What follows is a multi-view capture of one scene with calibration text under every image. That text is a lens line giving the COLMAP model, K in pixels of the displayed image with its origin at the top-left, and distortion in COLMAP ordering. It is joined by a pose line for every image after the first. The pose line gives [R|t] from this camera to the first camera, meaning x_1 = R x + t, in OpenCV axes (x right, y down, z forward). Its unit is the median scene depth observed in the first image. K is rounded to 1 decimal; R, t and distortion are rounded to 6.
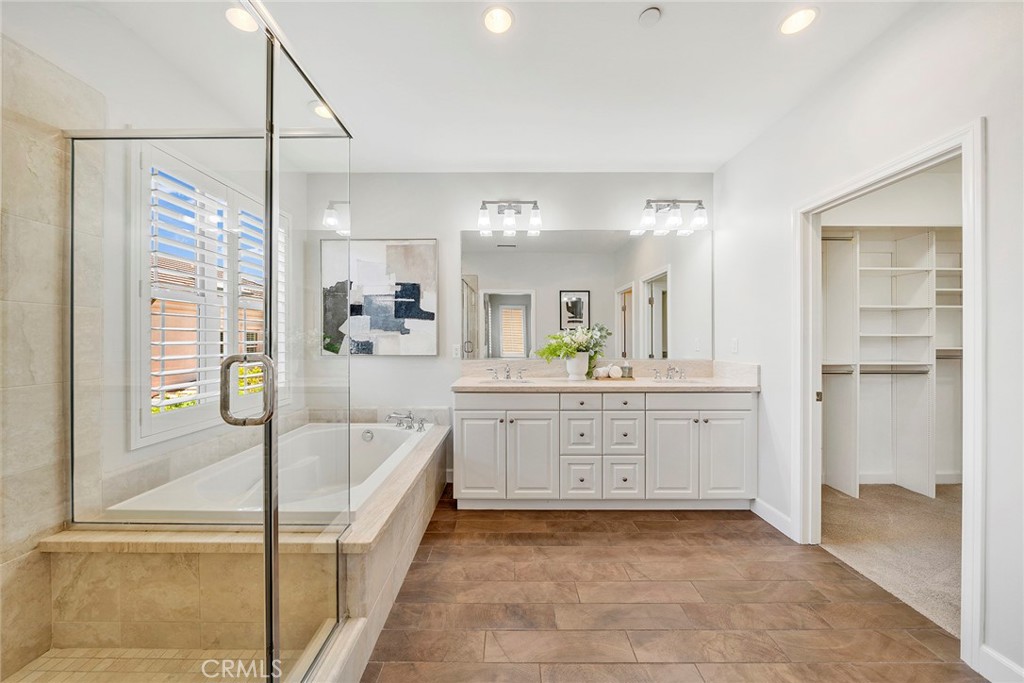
lens RADIAL K [[350.0, 0, 510.7], [0, 350.0, 330.7], [0, 0, 1]] dist [-0.004149, -0.000370]
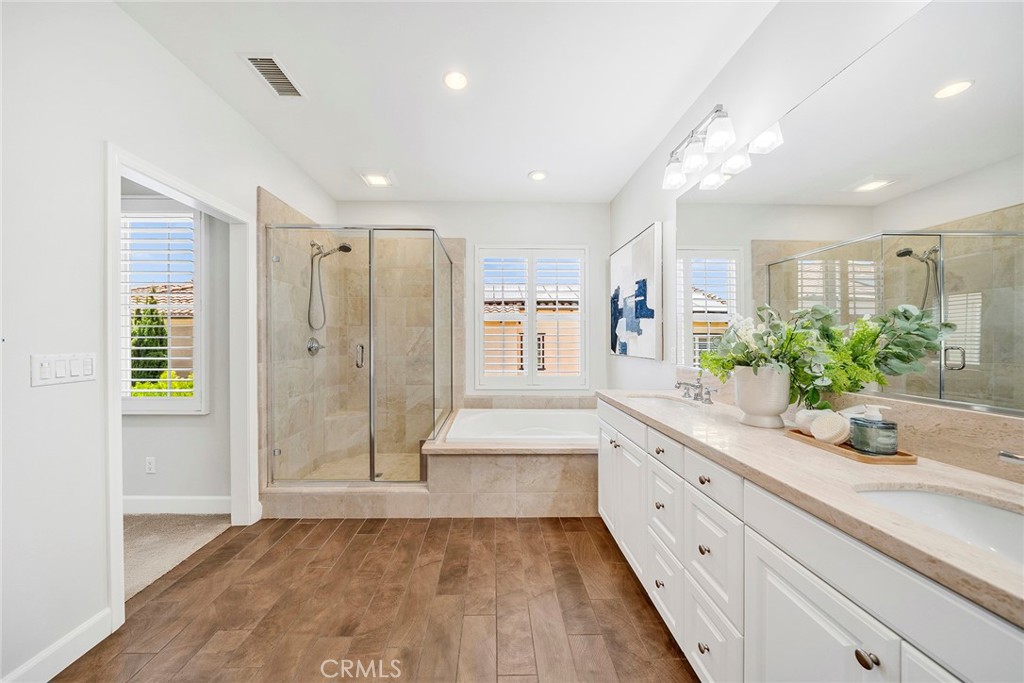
lens RADIAL K [[350.0, 0, 486.9], [0, 350.0, 337.0], [0, 0, 1]] dist [-0.004149, -0.000370]
pose [[0.005858, -0.012457, -0.999905, 0.660581], [0.019321, 0.999737, -0.012342, 0.019483], [0.999796, -0.019247, 0.006097, 0.609857]]
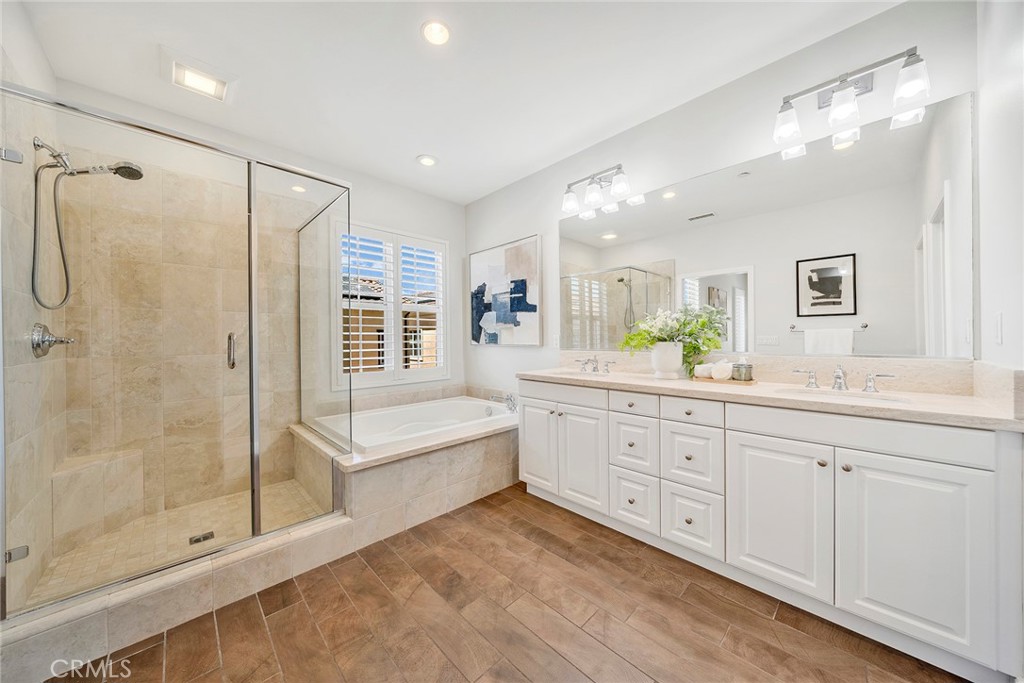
lens RADIAL K [[350.0, 0, 509.2], [0, 350.0, 333.0], [0, 0, 1]] dist [-0.004149, -0.000370]
pose [[0.695152, -0.016252, -0.718679, 0.500134], [0.023908, 0.999714, 0.000518, 0.032169], [0.718465, -0.017542, 0.695342, 0.219286]]
